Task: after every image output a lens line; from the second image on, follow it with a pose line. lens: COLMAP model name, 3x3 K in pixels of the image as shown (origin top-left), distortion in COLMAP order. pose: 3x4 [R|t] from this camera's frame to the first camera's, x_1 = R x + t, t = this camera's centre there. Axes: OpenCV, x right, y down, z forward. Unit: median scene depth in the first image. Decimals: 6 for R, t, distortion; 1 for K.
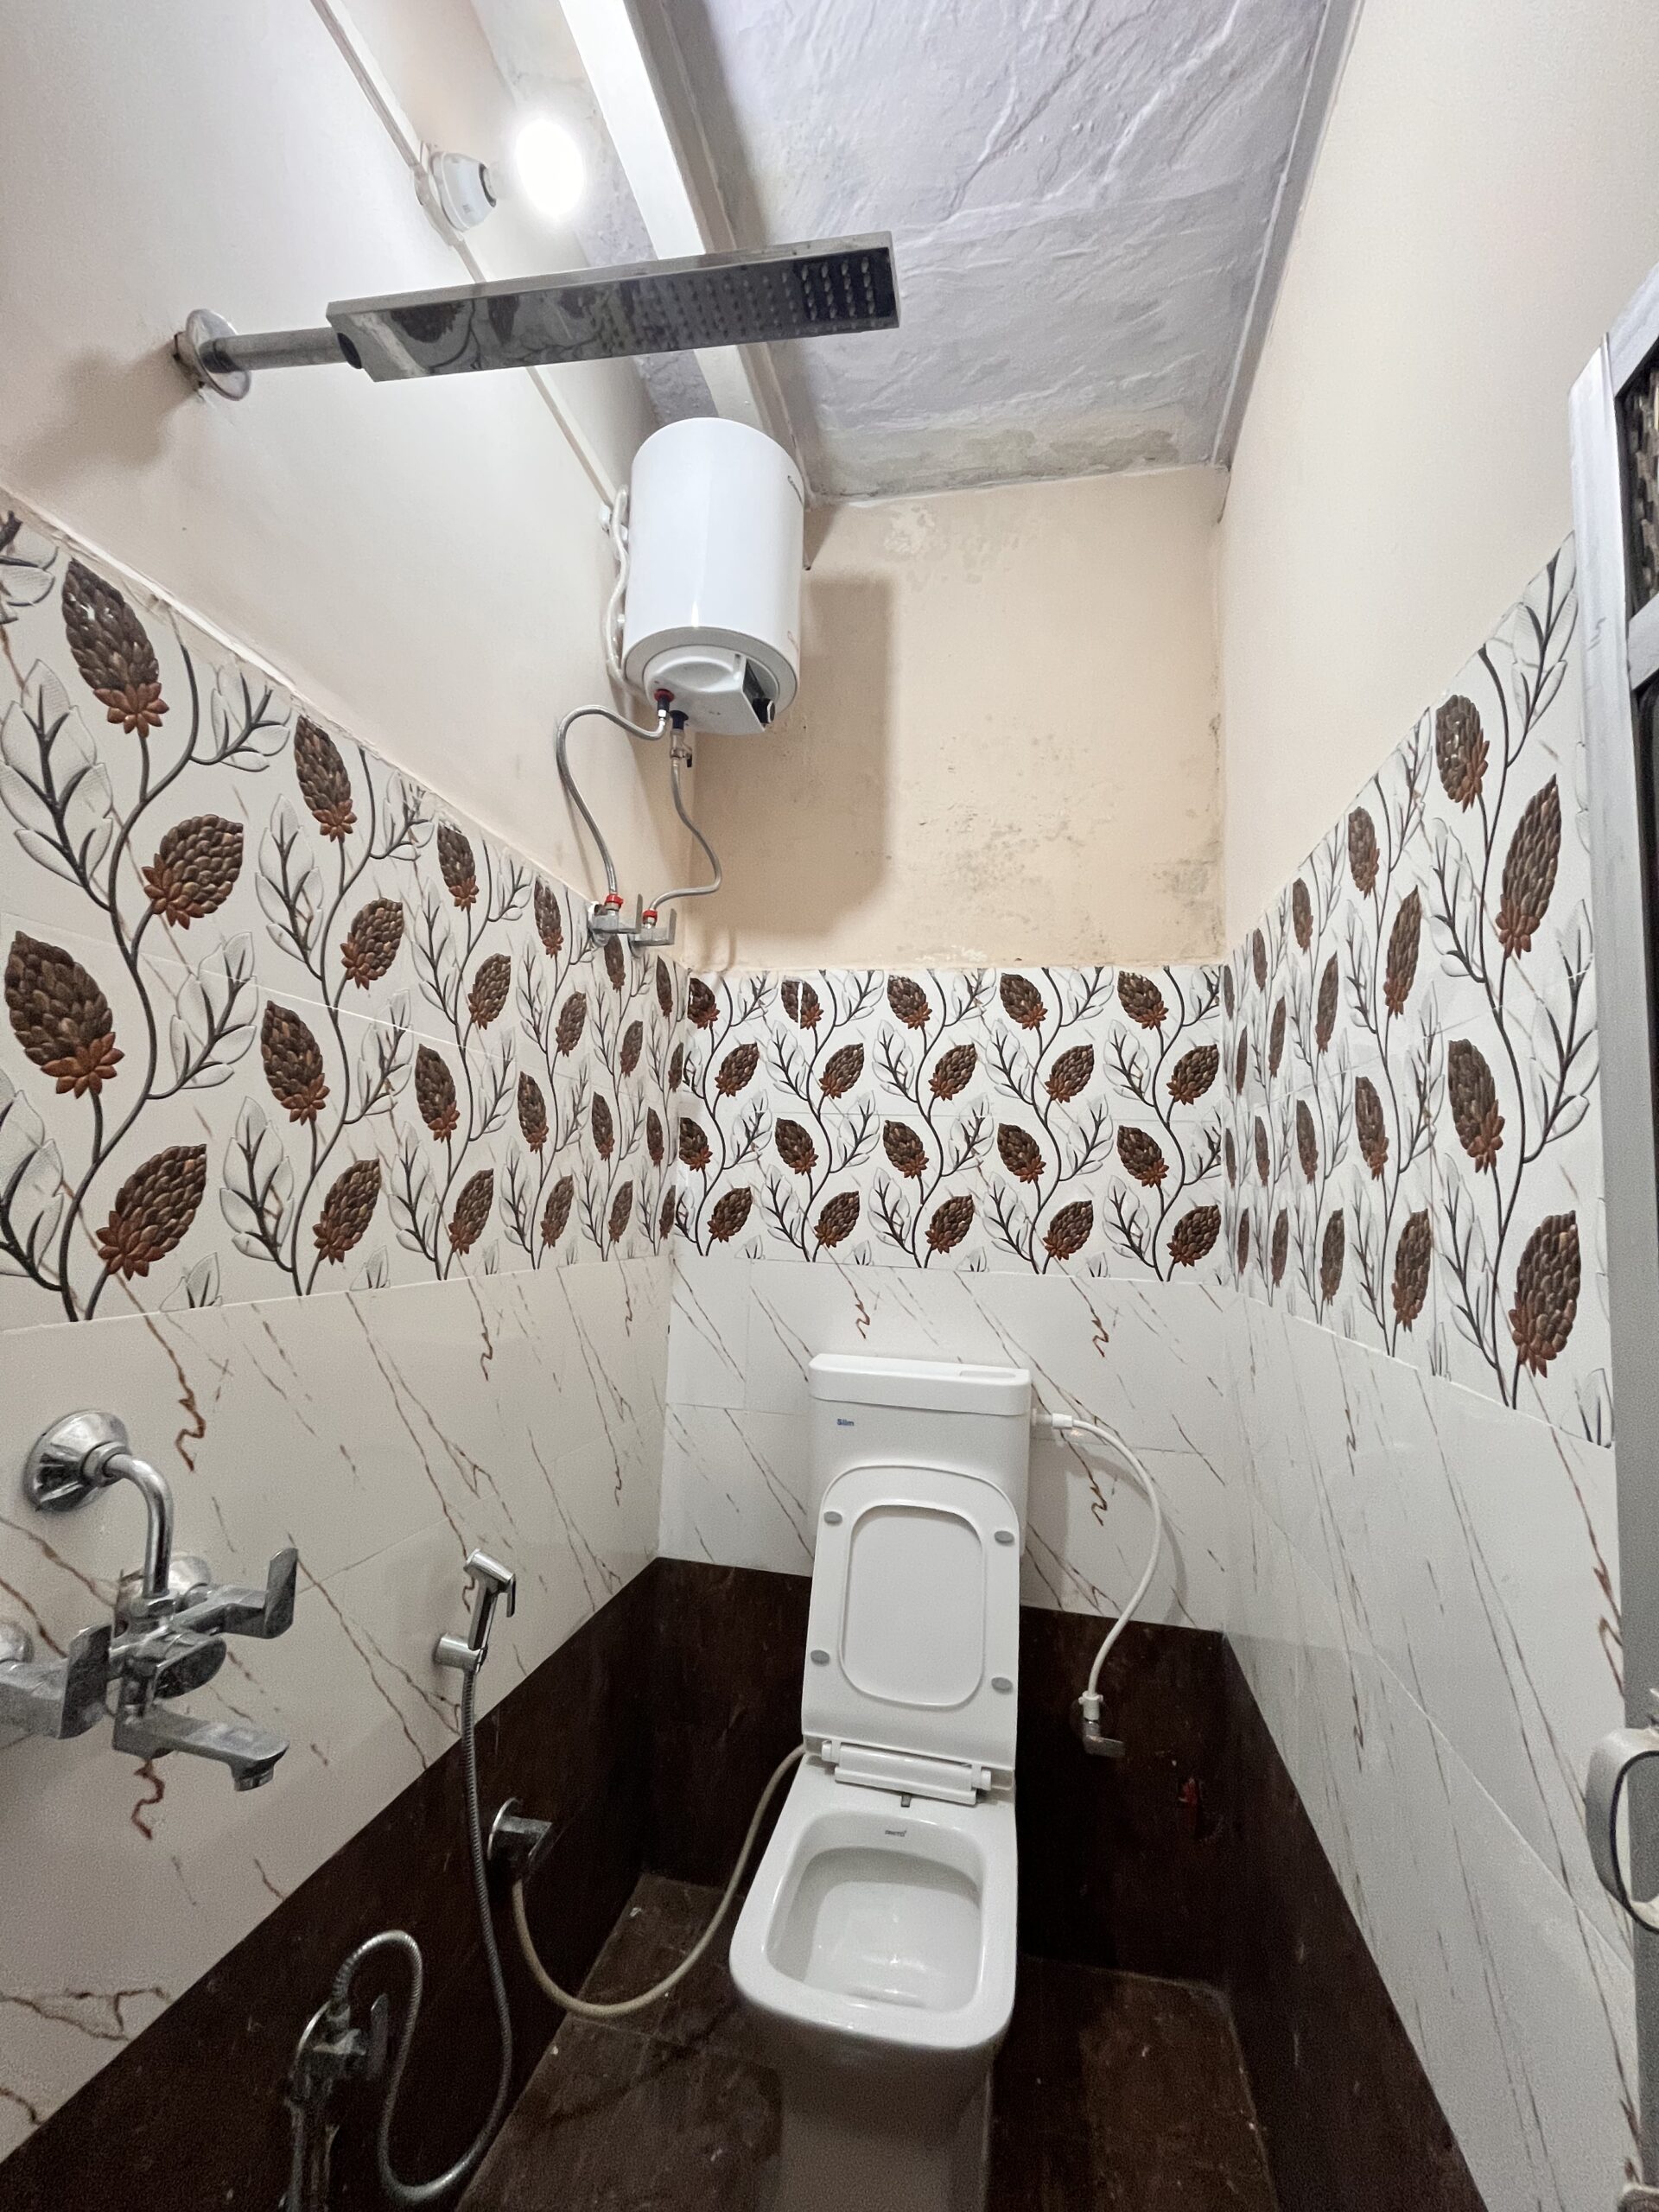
lens RADIAL K [[891.3, 0, 823.4], [0, 891.3, 1095.8], [0, 0, 1]] dist [-0.001996, -0.000216]
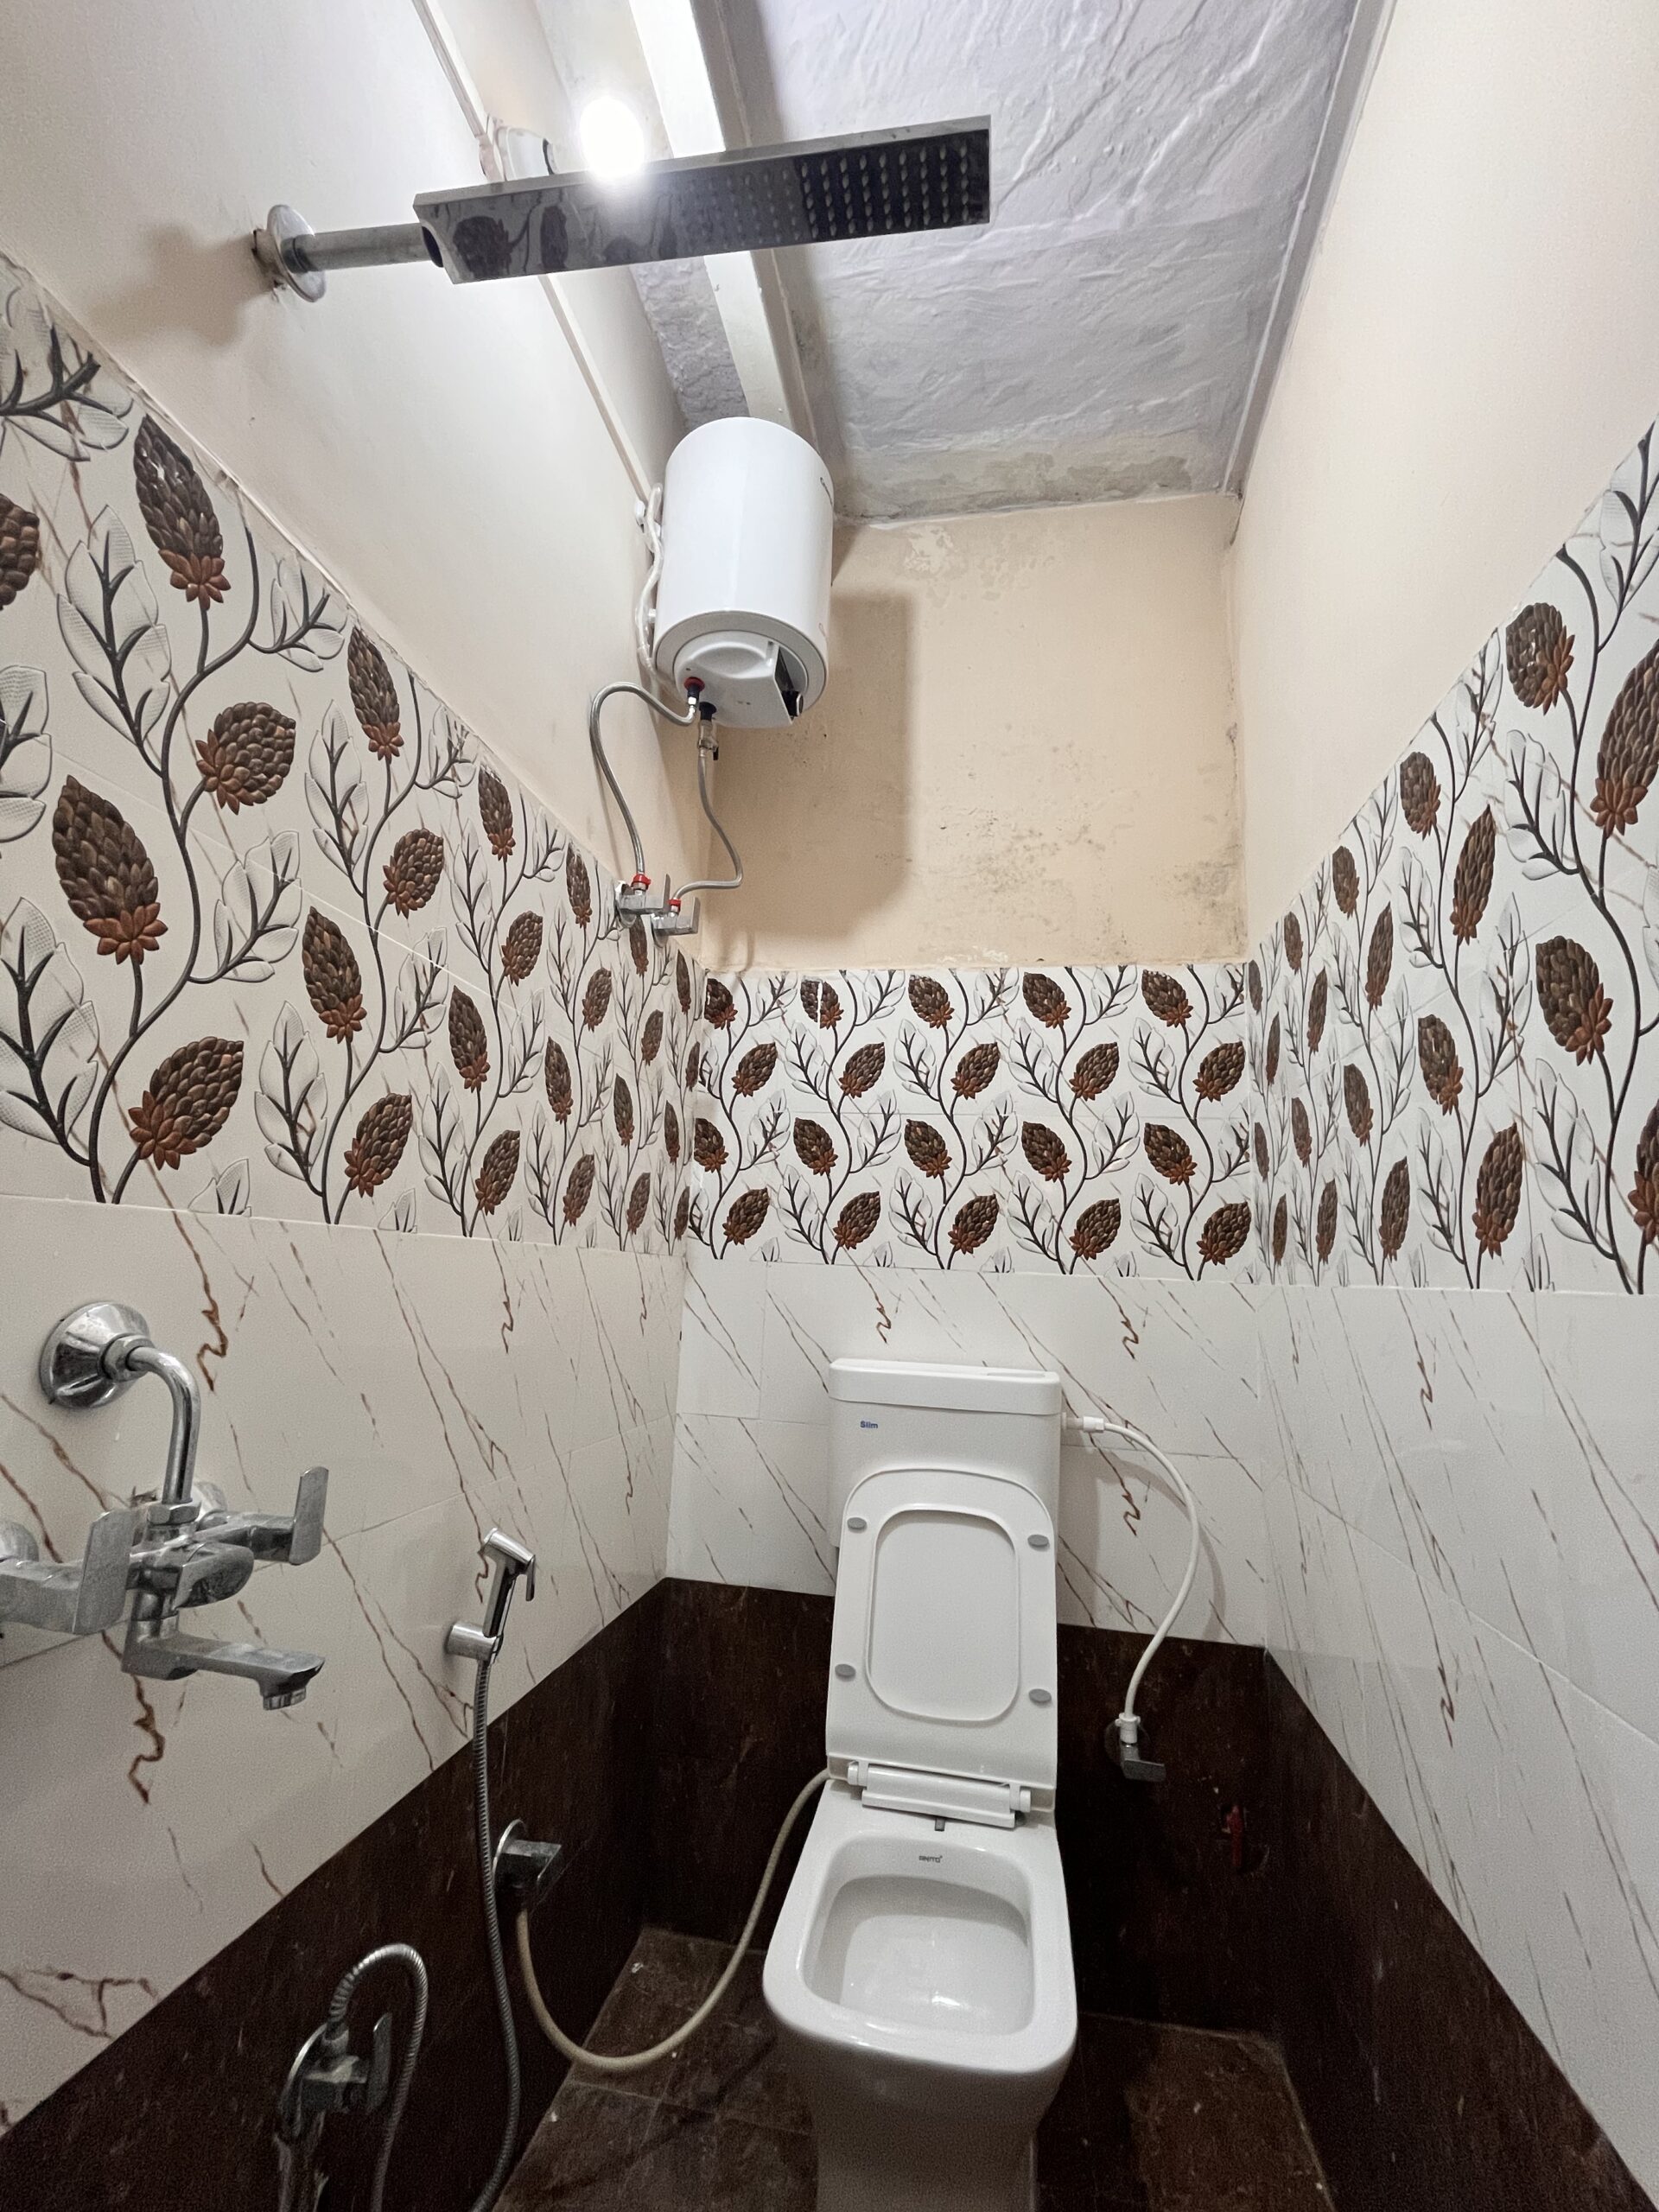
lens RADIAL K [[892.7, 0, 829.5], [0, 892.7, 1106.0], [0, 0, 1]] dist [-0.001979, -0.000291]
pose [[0.999644, 0.010833, 0.024393, -0.062864], [-0.009329, 0.998097, -0.060958, 0.115323], [-0.025007, 0.060709, 0.997842, 0.030074]]
